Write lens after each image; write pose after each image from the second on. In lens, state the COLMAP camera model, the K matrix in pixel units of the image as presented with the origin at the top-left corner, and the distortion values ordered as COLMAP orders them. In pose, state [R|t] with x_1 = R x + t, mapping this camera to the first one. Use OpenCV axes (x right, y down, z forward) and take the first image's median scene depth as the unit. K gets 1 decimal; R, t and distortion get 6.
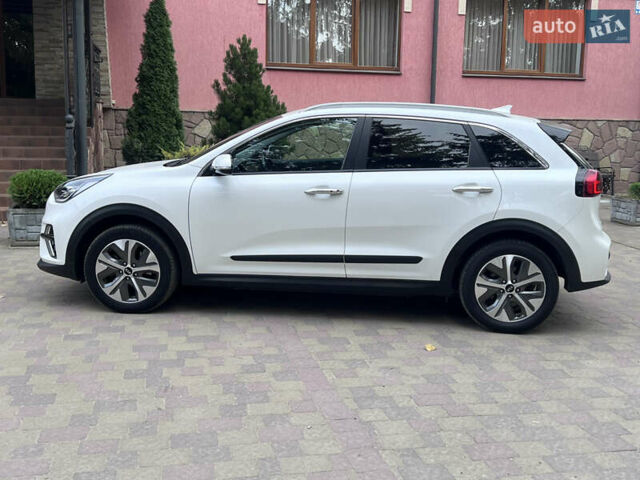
lens RADIAL K [[740.5, 0, 320.0], [0, 740.5, 240.0], [0, 0, 1]] dist [0.195516, -0.544215]
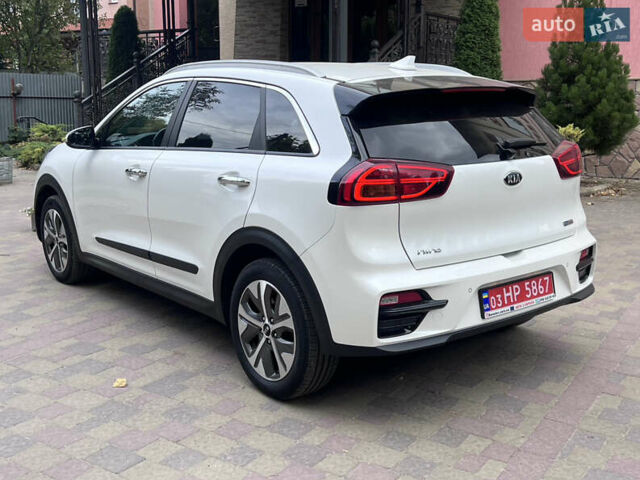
lens RADIAL K [[740.5, 0, 320.0], [0, 740.5, 240.0], [0, 0, 1]] dist [0.195516, -0.544215]
pose [[0.692821, 0.116077, -0.711706, 0.761323], [-0.094400, 0.993065, 0.070071, -0.068505], [0.714904, 0.018638, 0.698974, 0.564564]]
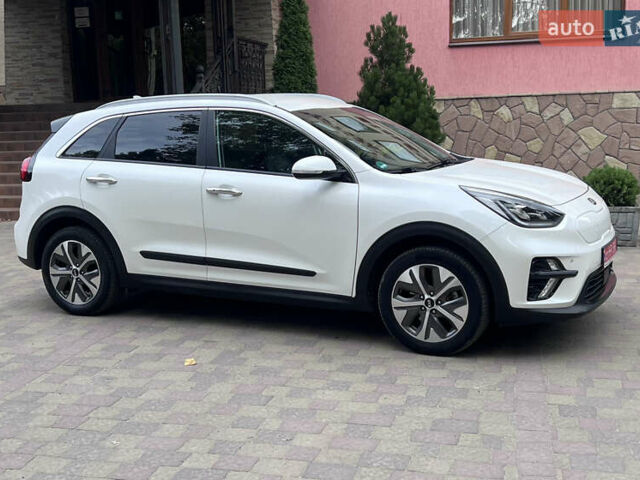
lens RADIAL K [[842.6, 0, 318.7], [0, 842.6, 288.7], [0, 0, 1]] dist [0.081927, -0.099950]
pose [[0.893787, 0.042363, -0.446487, 0.694869], [-0.019626, 0.998270, 0.055428, -0.005596], [0.448063, -0.040778, 0.893072, 0.139815]]
